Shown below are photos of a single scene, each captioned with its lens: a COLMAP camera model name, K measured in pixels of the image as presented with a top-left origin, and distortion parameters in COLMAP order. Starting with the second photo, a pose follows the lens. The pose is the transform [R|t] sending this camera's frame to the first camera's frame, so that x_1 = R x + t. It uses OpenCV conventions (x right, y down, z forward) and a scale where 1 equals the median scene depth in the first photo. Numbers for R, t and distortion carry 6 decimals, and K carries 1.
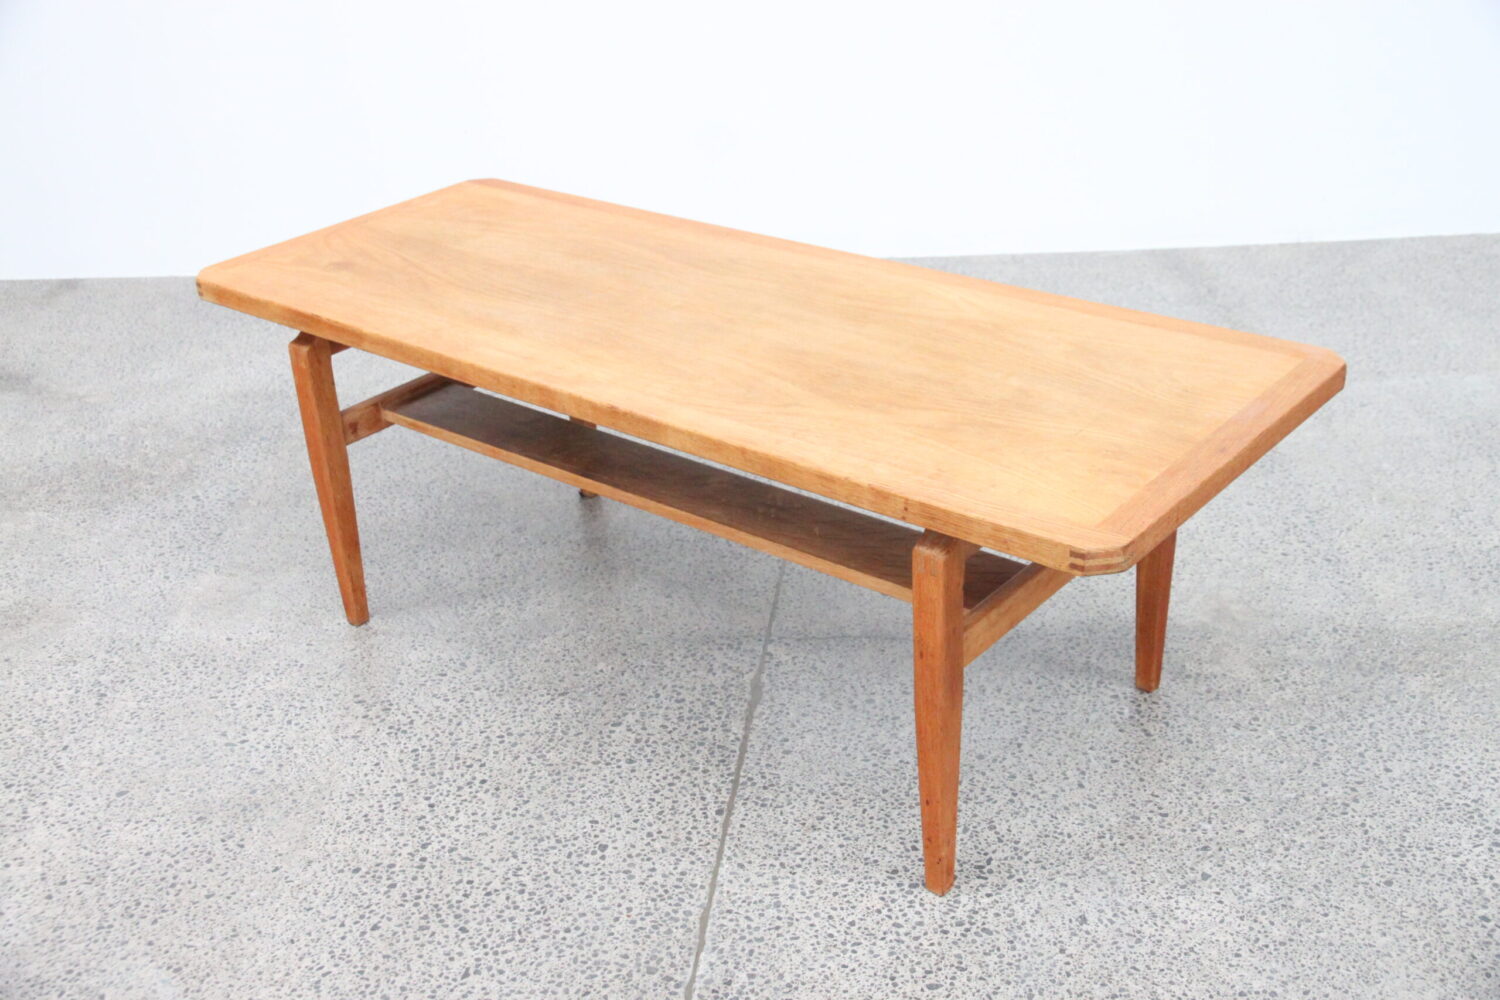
lens RADIAL K [[1768.5, 0, 750.0], [0, 1768.5, 500.0], [0, 0, 1]] dist [0.078052, 0.008158]
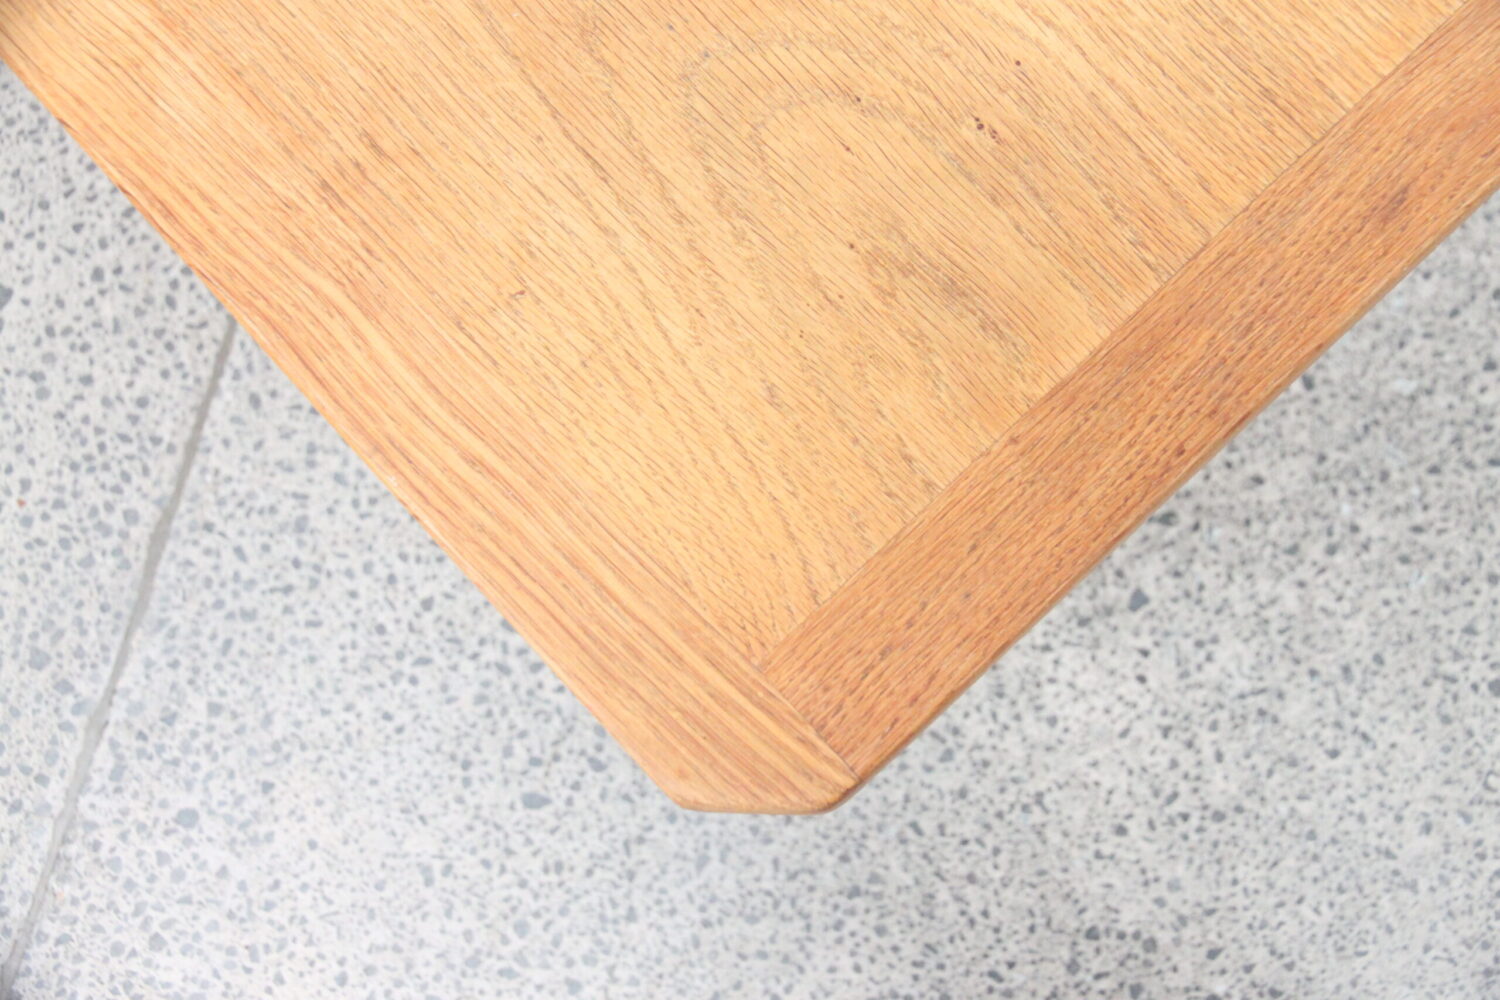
lens RADIAL K [[1808.6, 0, 750.0], [0, 1808.6, 500.0], [0, 0, 1]] dist [0.017807, 0.193891]
pose [[0.989243, 0.138370, -0.047452, 0.171275], [-0.046239, 0.603542, 0.795990, -0.205843], [0.138780, -0.785233, 0.603448, 0.714406]]
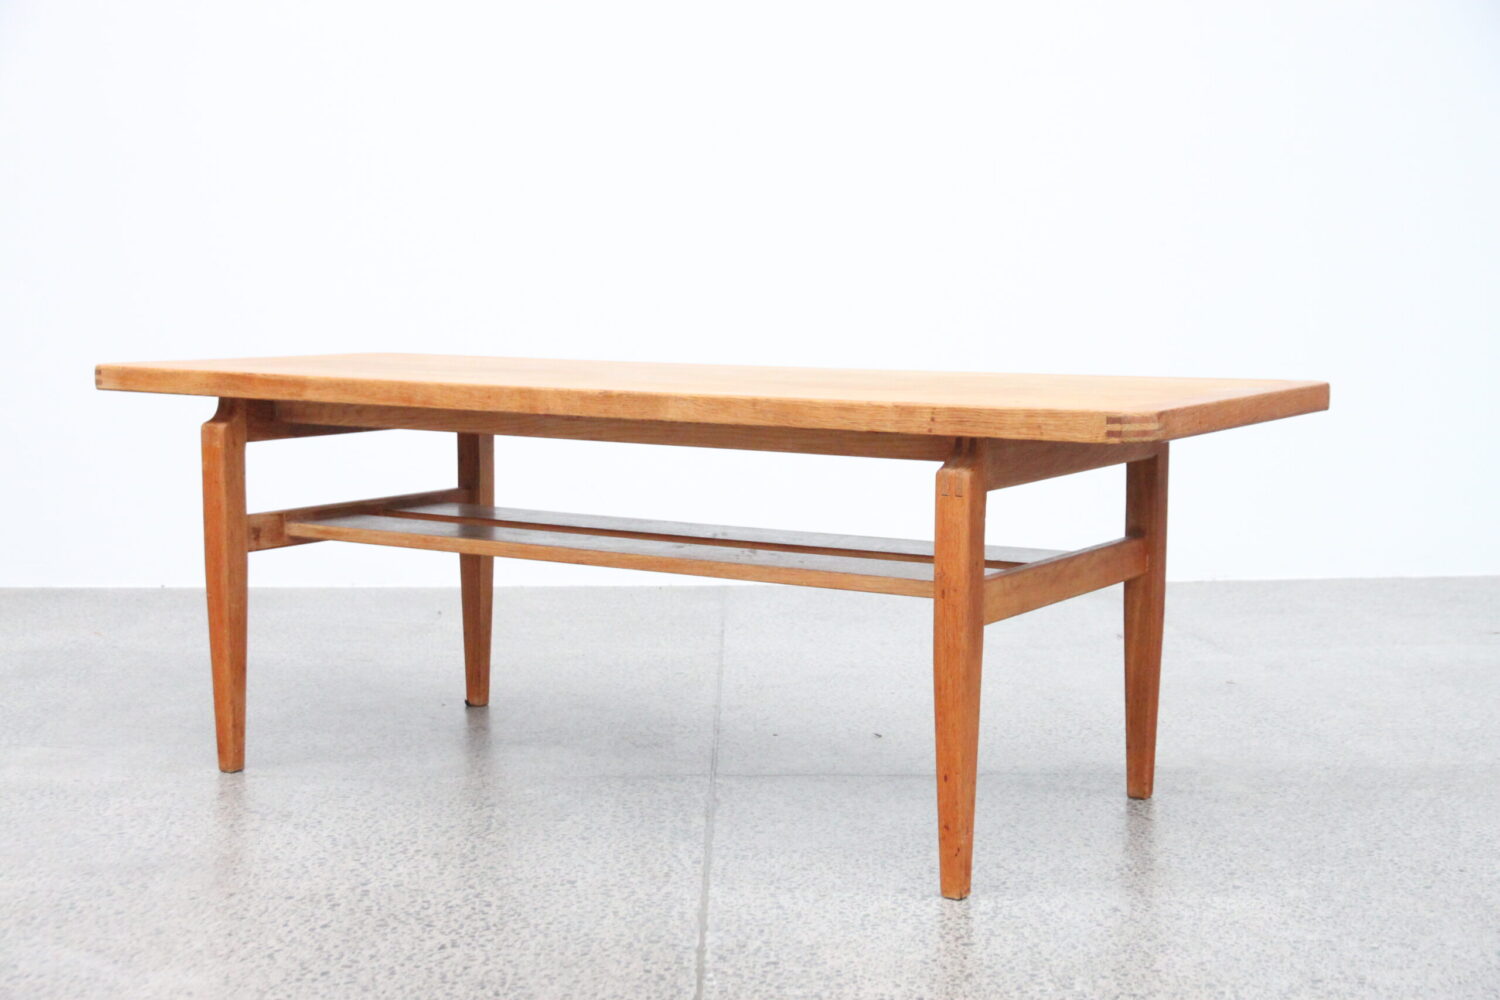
lens RADIAL K [[2293.4, 0, 750.0], [0, 2293.4, 500.0], [0, 0, 1]] dist [0.157541, 0.027859]
pose [[0.990813, 0.040923, 0.128896, -0.158481], [0.007159, 0.935909, -0.352168, 0.444469], [-0.135047, 0.349856, 0.927019, -0.153001]]
